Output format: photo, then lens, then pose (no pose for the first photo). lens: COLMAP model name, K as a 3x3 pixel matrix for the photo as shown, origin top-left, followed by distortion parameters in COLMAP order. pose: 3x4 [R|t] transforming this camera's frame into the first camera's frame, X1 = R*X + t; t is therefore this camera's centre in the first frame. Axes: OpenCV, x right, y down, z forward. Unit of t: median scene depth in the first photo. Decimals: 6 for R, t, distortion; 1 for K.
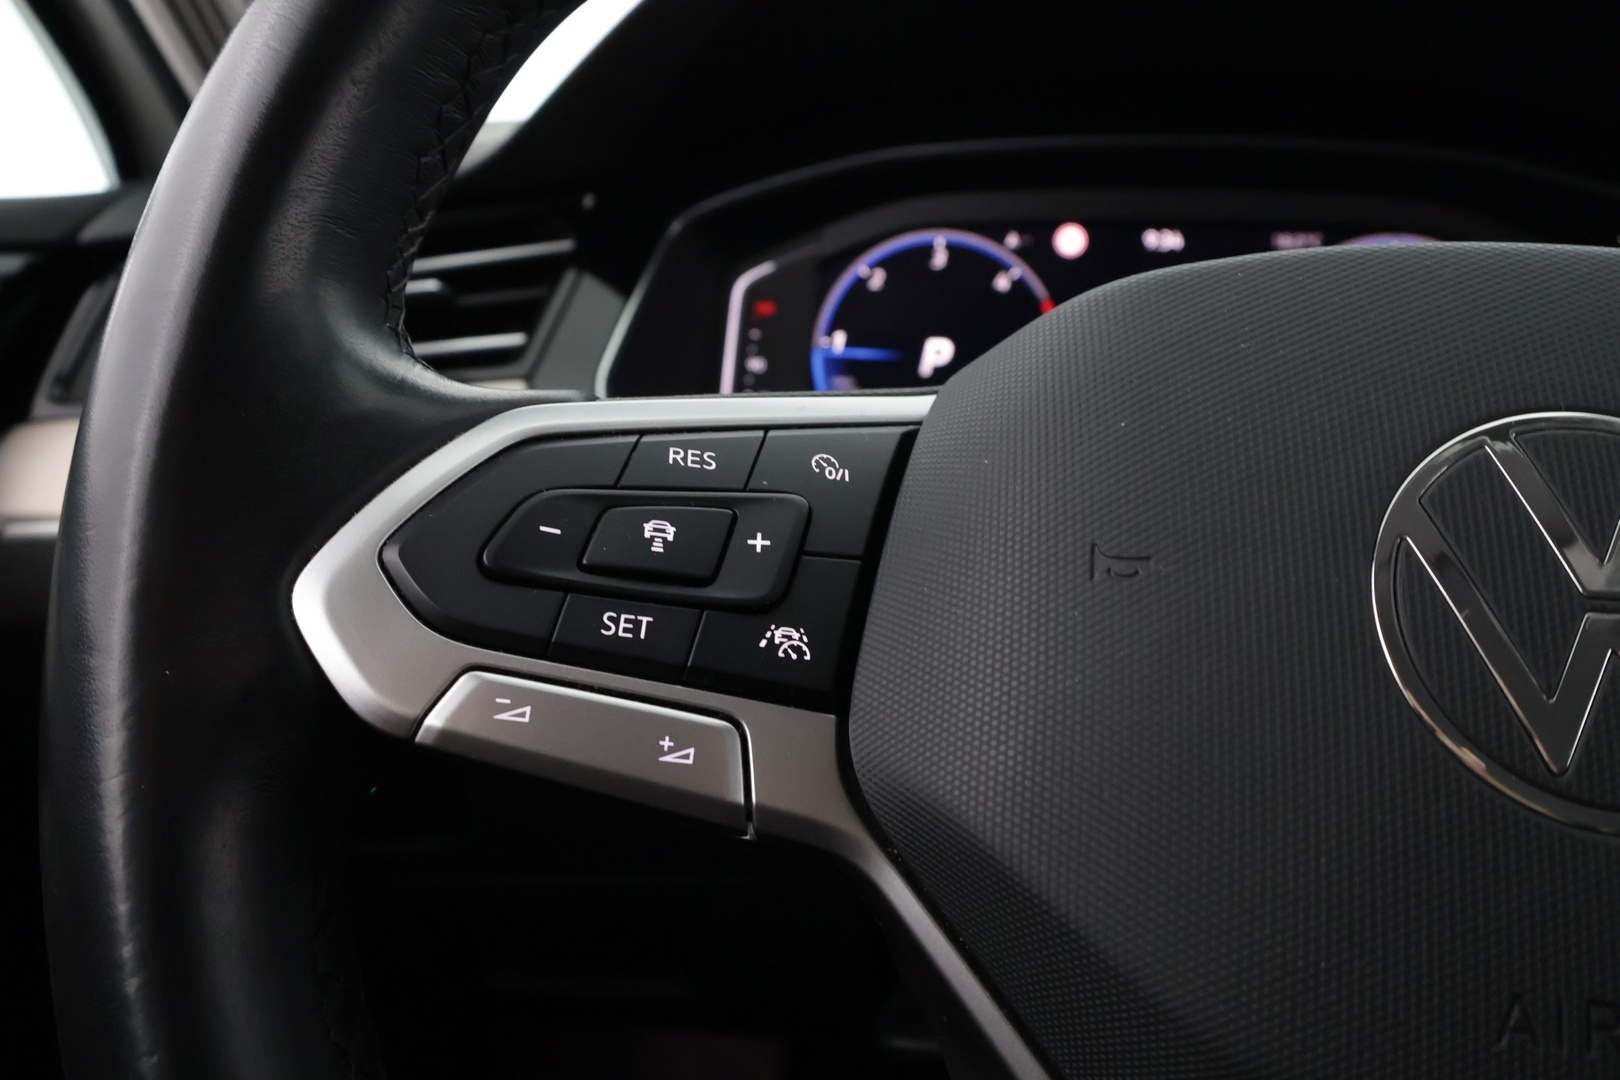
lens RADIAL K [[1266.3, 0, 810.0], [0, 1266.3, 540.0], [0, 0, 1]] dist [0.001962, -0.006261]
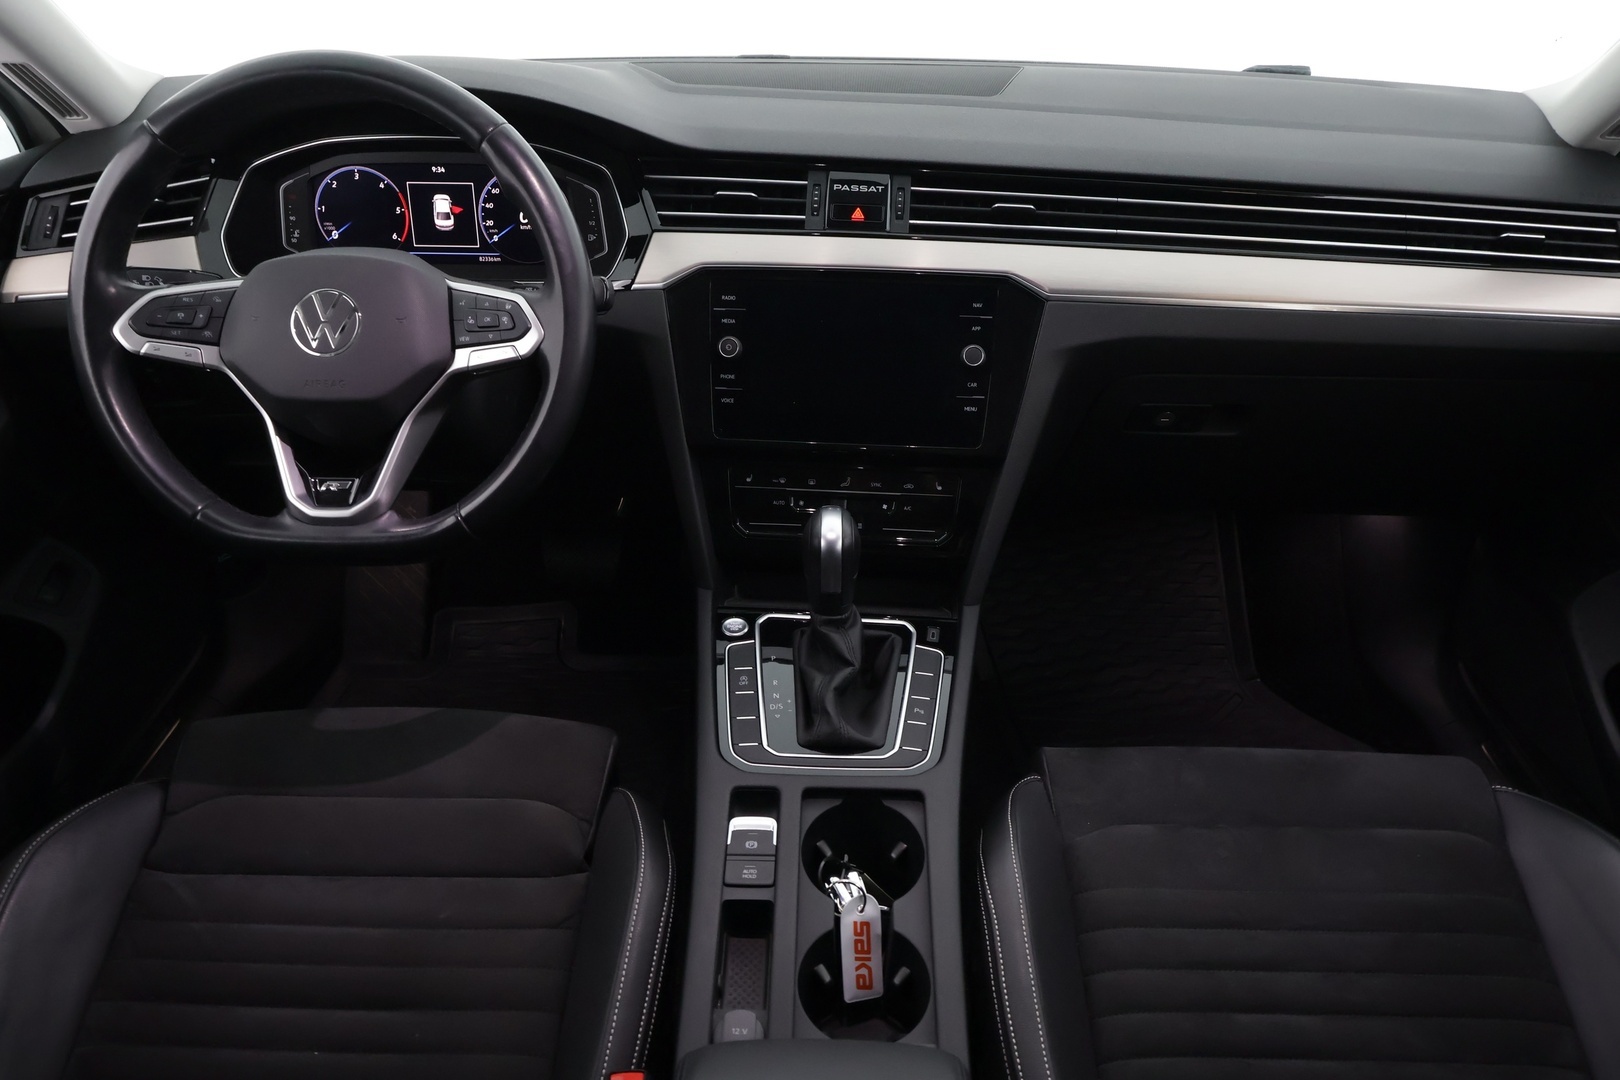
lens RADIAL K [[1266.3, 0, 810.0], [0, 1266.3, 540.0], [0, 0, 1]] dist [0.001962, -0.006261]
pose [[0.996658, -0.058012, 0.057504, 2.223193], [0.040054, 0.960637, 0.274902, -0.468103], [-0.071188, -0.271681, 0.959751, -4.714951]]
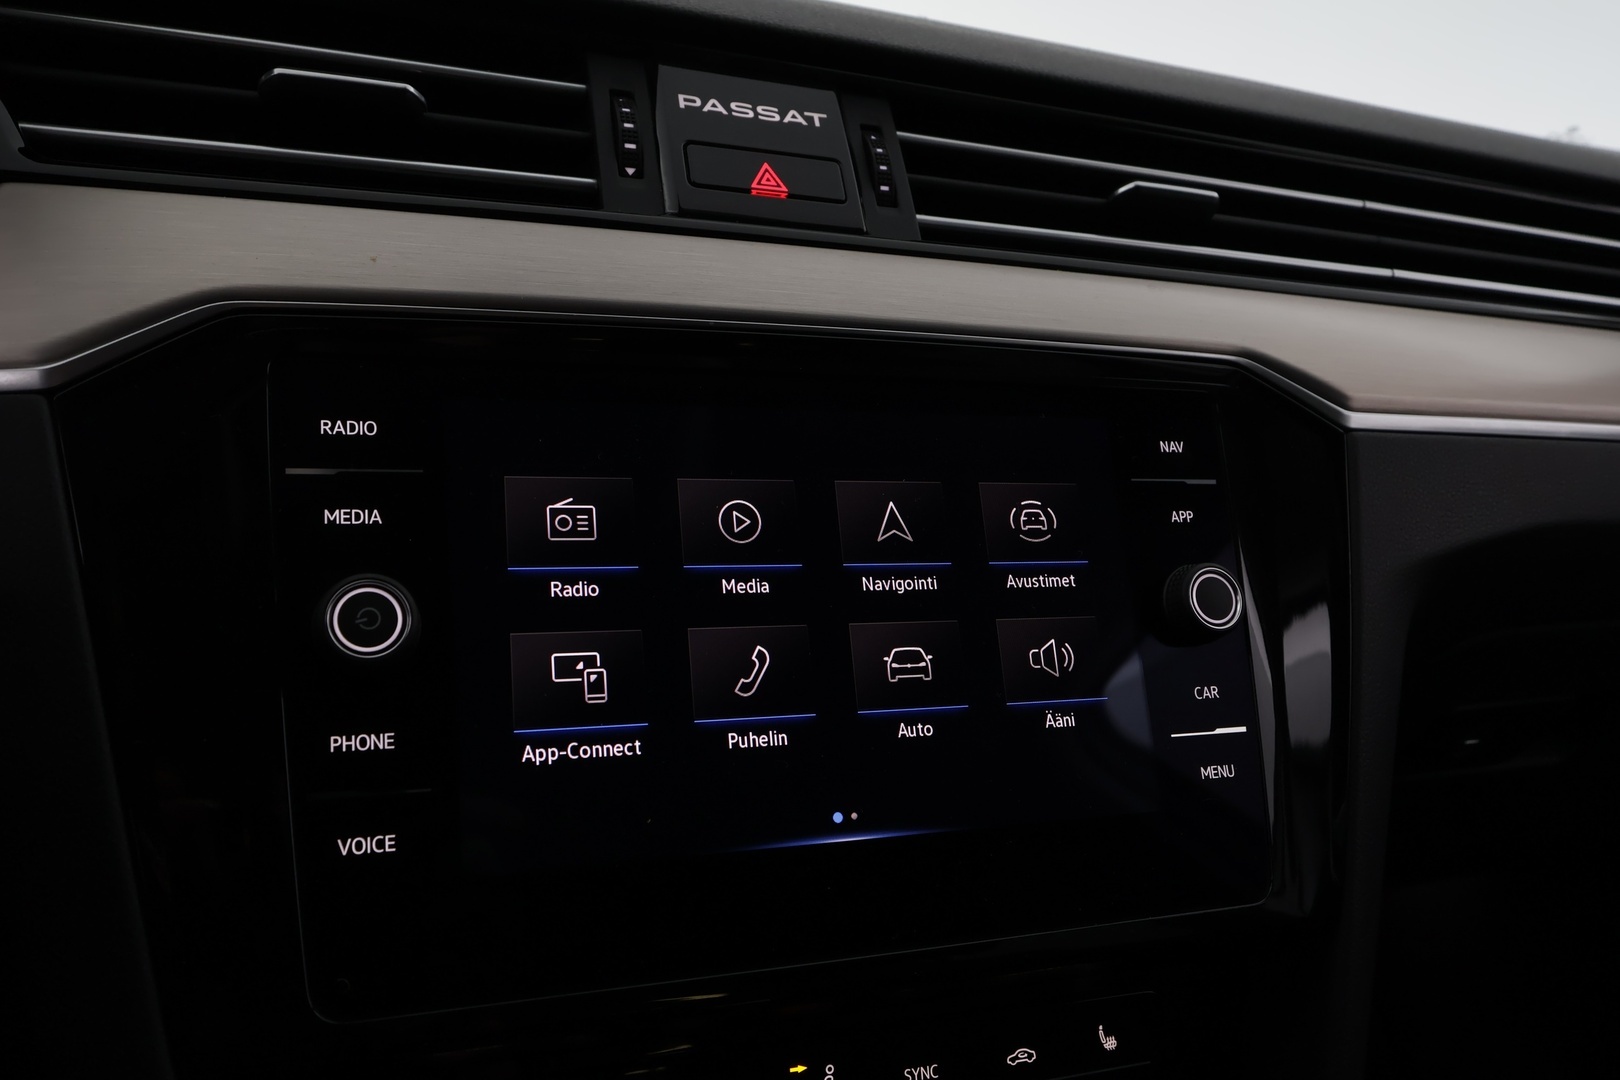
lens RADIAL K [[1266.3, 0, 810.0], [0, 1266.3, 540.0], [0, 0, 1]] dist [0.001962, -0.006261]
pose [[0.874332, -0.072976, 0.479810, 1.976439], [0.053421, 0.997094, 0.054305, 0.200766], [-0.482379, -0.021848, 0.875690, 0.219936]]
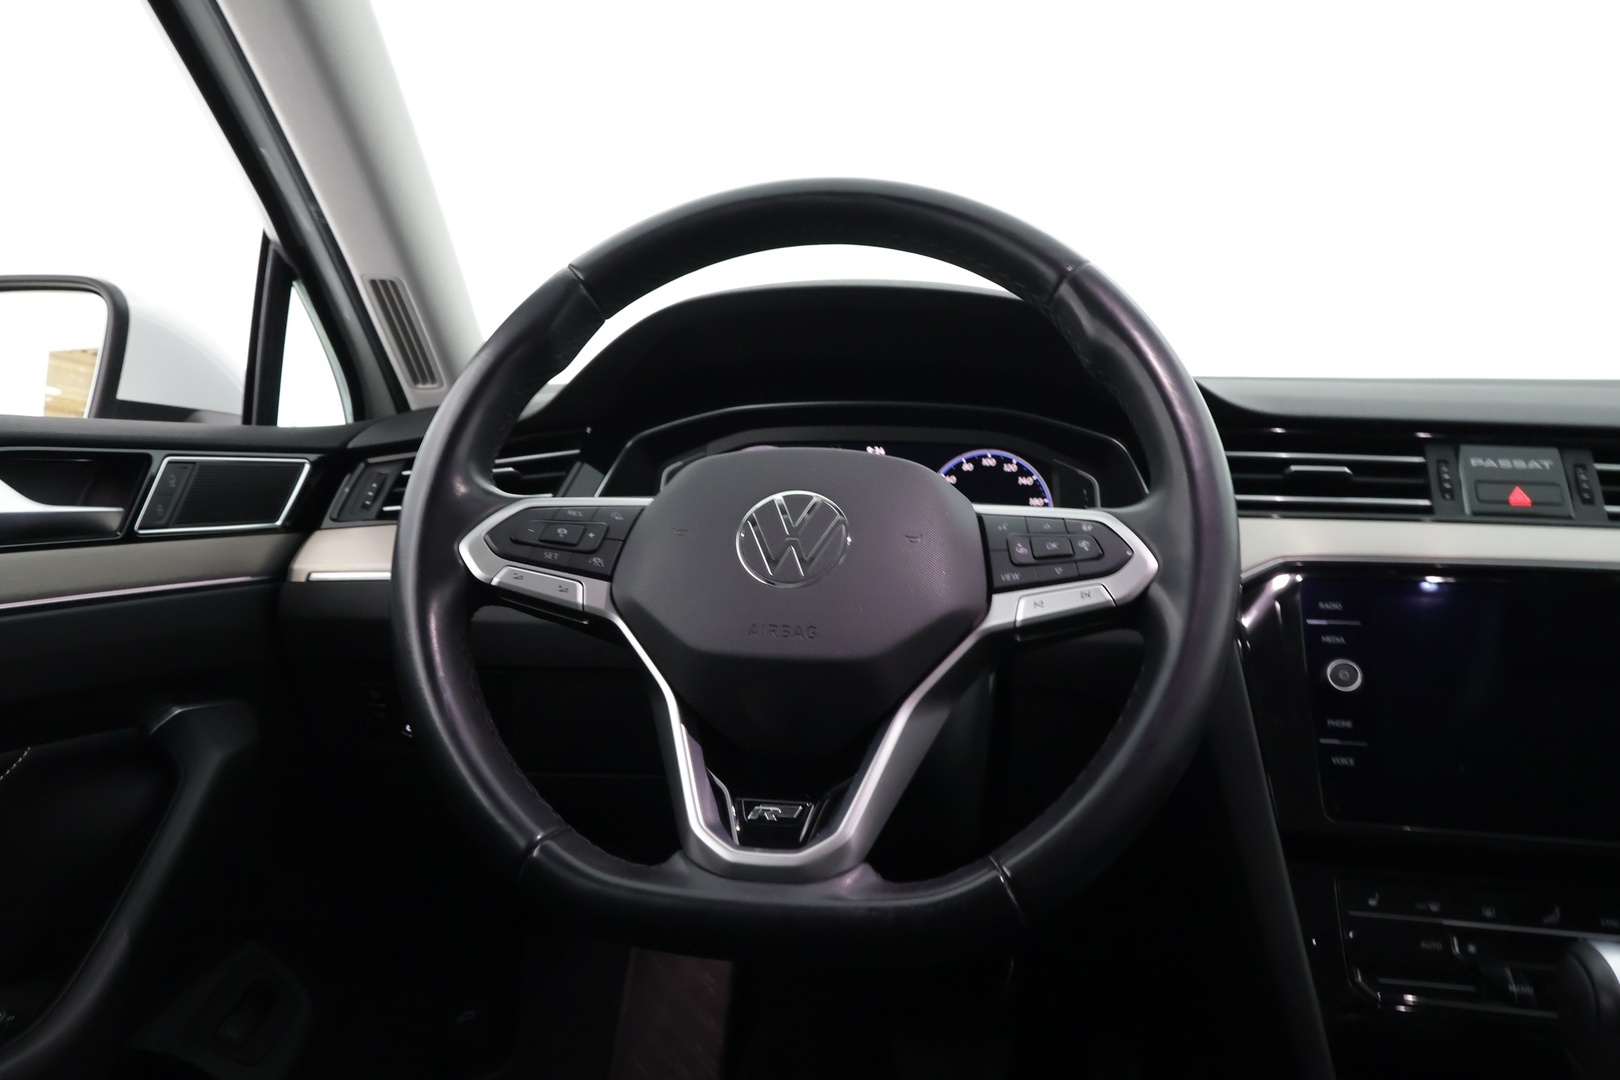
lens RADIAL K [[1266.3, 0, 810.0], [0, 1266.3, 540.0], [0, 0, 1]] dist [0.001962, -0.006261]
pose [[0.997411, -0.008585, -0.071392, 0.813918], [-0.002550, 0.988000, -0.154432, 0.556631], [0.071862, 0.154214, 0.985421, -2.397230]]
